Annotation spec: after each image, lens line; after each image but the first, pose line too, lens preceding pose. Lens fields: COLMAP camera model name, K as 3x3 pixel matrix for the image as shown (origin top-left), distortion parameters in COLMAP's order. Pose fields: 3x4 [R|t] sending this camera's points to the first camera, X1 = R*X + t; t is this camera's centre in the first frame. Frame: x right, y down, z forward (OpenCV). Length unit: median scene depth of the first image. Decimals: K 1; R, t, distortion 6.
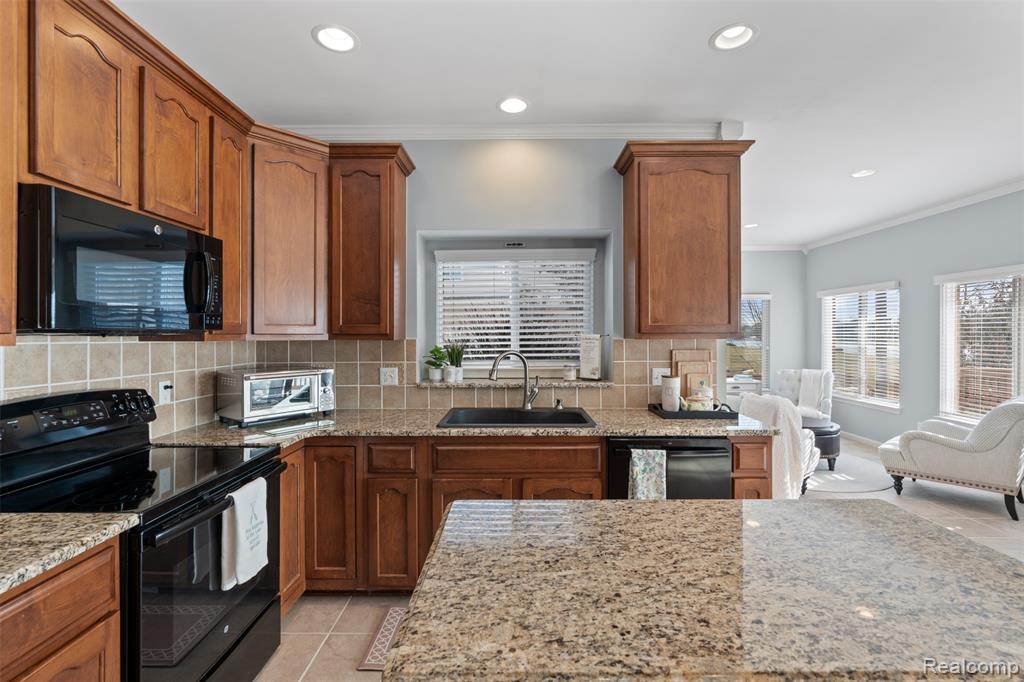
lens RADIAL K [[455.5, 0, 510.4], [0, 455.5, 333.0], [0, 0, 1]] dist [-0.002667, 0.000626]
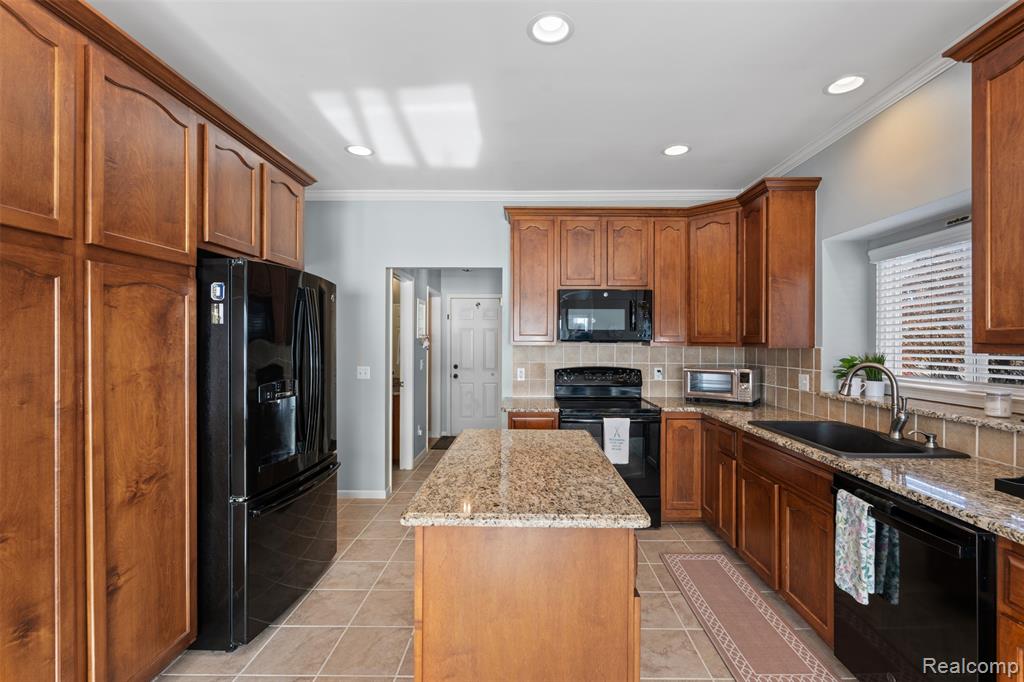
lens RADIAL K [[455.5, 0, 513.2], [0, 455.5, 340.6], [0, 0, 1]] dist [-0.002667, 0.000626]
pose [[-0.020727, 0.000466, -0.999785, 1.034413], [-0.001920, 0.999998, 0.000506, -0.002873], [0.999783, 0.001930, -0.020726, 0.429297]]
